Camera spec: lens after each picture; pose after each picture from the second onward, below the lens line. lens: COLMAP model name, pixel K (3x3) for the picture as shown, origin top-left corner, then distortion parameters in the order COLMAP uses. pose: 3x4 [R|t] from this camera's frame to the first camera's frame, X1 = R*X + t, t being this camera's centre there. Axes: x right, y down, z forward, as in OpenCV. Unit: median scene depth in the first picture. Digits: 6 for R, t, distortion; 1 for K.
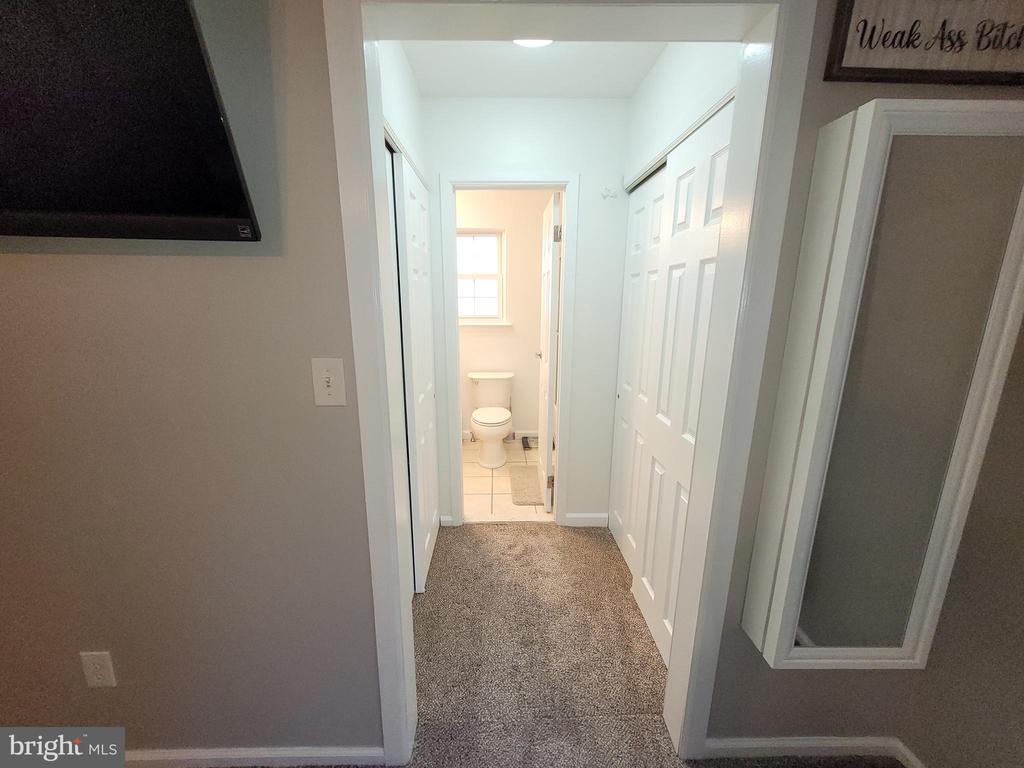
lens RADIAL K [[400.0, 0, 507.0], [0, 400.0, 386.9], [0, 0, 1]] dist [0.003821, -0.000317]
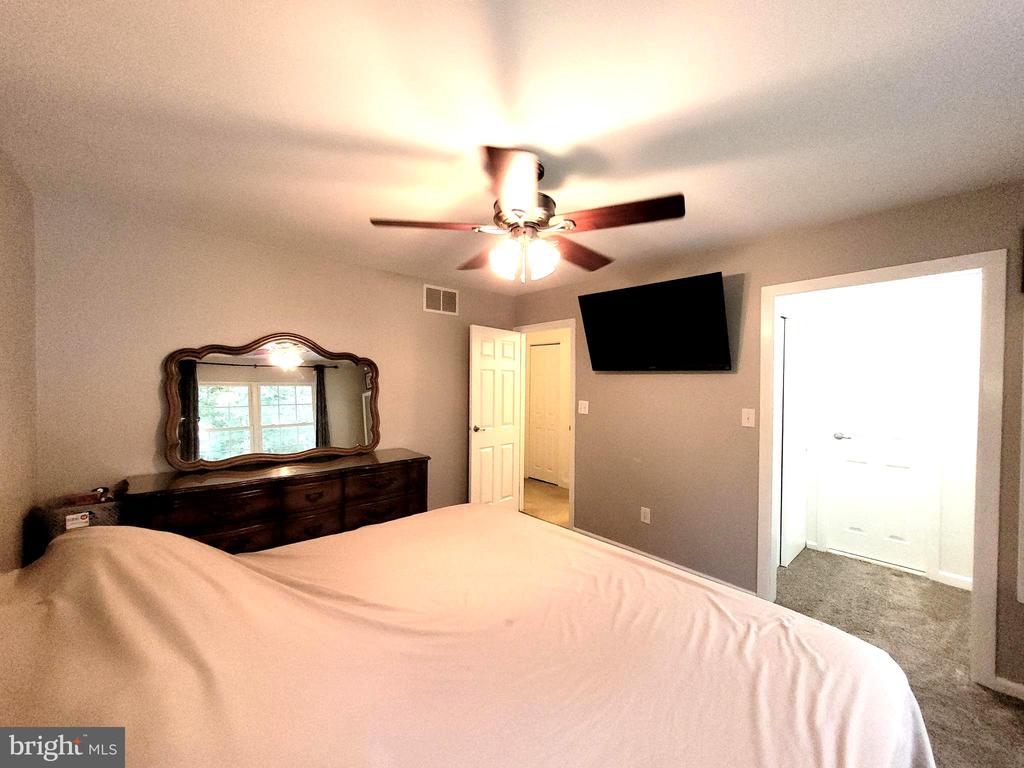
lens RADIAL K [[400.0, 0, 503.1], [0, 400.0, 386.9], [0, 0, 1]] dist [0.003821, -0.000317]
pose [[0.641167, 0.009477, -0.767343, 0.305846], [-0.173129, 0.975931, -0.132607, 0.231856], [0.747617, 0.217873, 0.627376, -1.067620]]
